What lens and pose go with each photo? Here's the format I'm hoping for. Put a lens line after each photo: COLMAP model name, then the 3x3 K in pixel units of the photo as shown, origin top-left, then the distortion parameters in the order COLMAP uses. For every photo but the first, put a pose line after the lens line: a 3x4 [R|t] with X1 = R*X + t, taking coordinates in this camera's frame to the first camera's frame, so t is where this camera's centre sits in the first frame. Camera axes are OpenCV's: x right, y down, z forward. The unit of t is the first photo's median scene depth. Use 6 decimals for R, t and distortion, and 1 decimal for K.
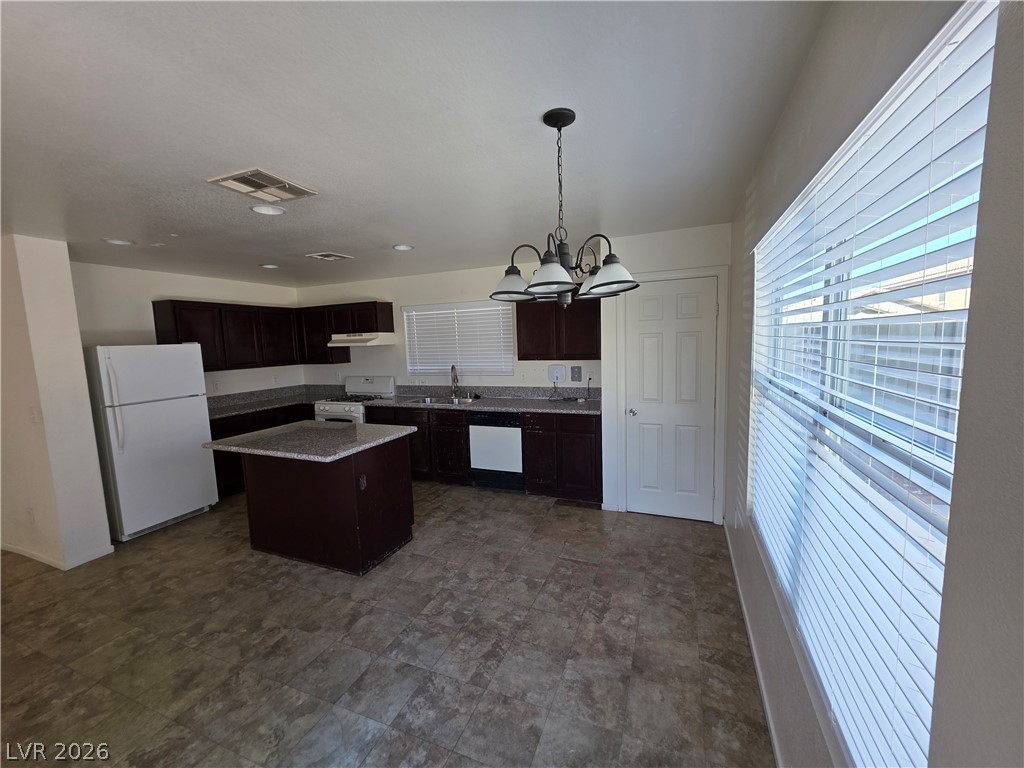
lens RADIAL K [[409.9, 0, 511.8], [0, 409.9, 379.9], [0, 0, 1]] dist [0.000758, 0.000362]
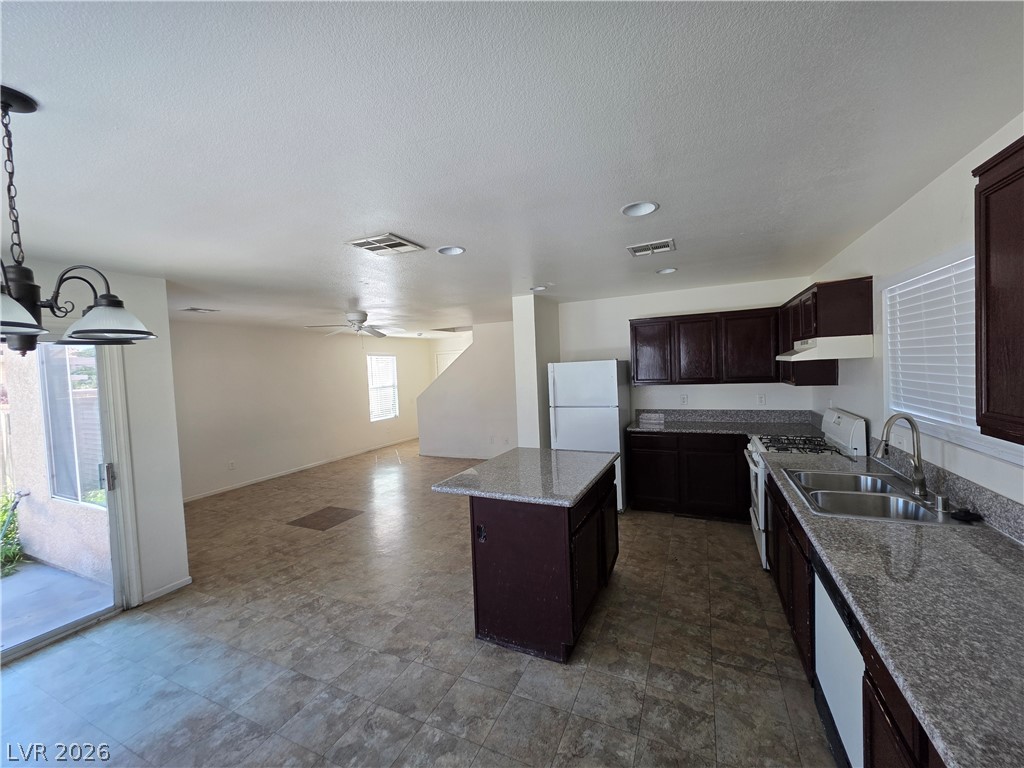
lens RADIAL K [[408.2, 0, 510.8], [0, 408.2, 381.5], [0, 0, 1]] dist [0.002508, -0.000329]
pose [[-0.043592, 0.069482, -0.996630, 0.493943], [-0.053948, 0.995959, 0.071795, -0.139873], [0.997592, 0.056896, -0.039668, 1.159960]]
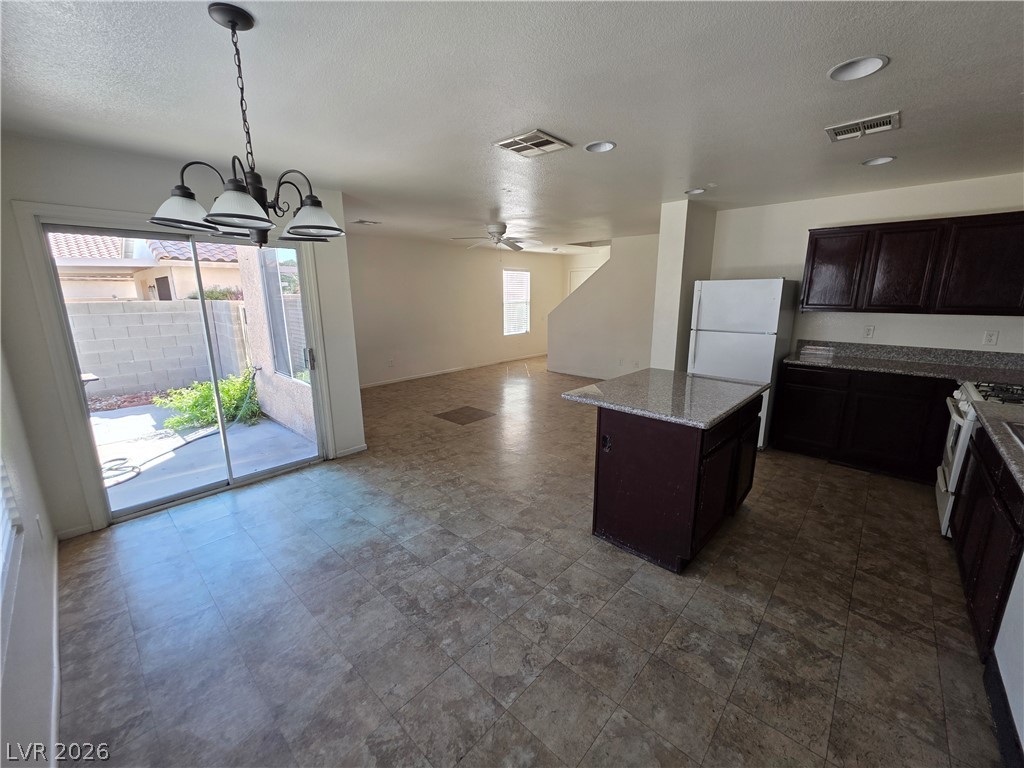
lens RADIAL K [[409.9, 0, 511.8], [0, 409.9, 379.9], [0, 0, 1]] dist [0.000758, 0.000362]
pose [[-0.349062, 0.232360, -0.907835, 0.508758], [-0.075697, 0.958614, 0.274462, -0.114364], [0.934037, 0.164525, -0.317027, 1.148559]]
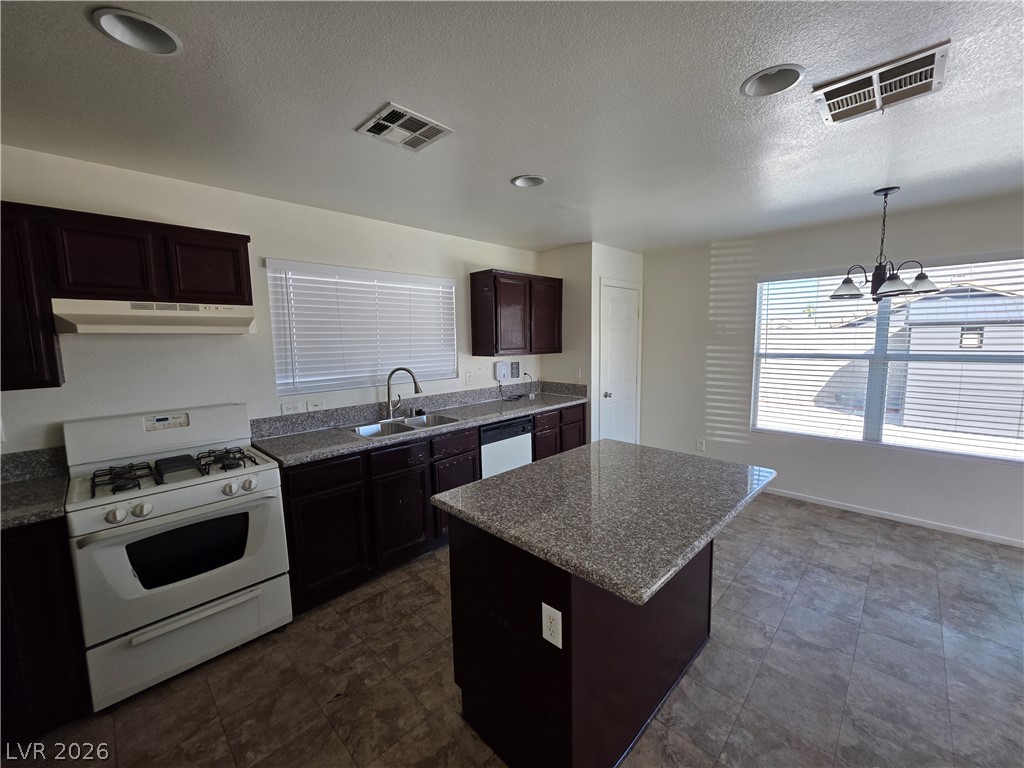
lens RADIAL K [[409.9, 0, 511.8], [0, 409.9, 379.9], [0, 0, 1]] dist [0.000758, 0.000362]
pose [[0.378459, -0.068121, 0.923108, -1.236409], [0.095065, 0.994875, 0.034442, -0.042615], [-0.920723, 0.074720, 0.382995, 1.088653]]
